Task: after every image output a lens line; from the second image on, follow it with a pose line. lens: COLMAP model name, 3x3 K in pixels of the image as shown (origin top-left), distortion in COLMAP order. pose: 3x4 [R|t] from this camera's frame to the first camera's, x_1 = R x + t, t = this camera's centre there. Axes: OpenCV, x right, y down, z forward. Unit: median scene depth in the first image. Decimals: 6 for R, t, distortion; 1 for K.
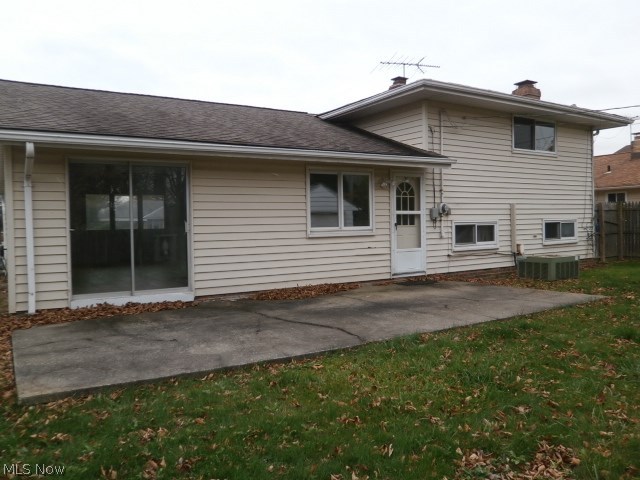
lens RADIAL K [[504.5, 0, 320.0], [0, 504.5, 240.0], [0, 0, 1]] dist [-0.064515, 0.002773]
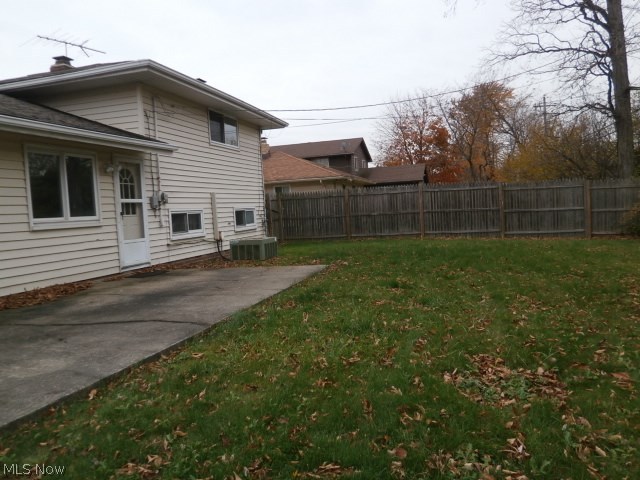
lens RADIAL K [[497.4, 0, 320.0], [0, 497.4, 240.0], [0, 0, 1]] dist [-0.045421, 0.000031]
pose [[0.740550, -0.062862, 0.669054, -0.177536], [0.062194, 0.997753, 0.024906, 0.016346], [-0.669117, 0.023168, 0.742796, 0.082386]]
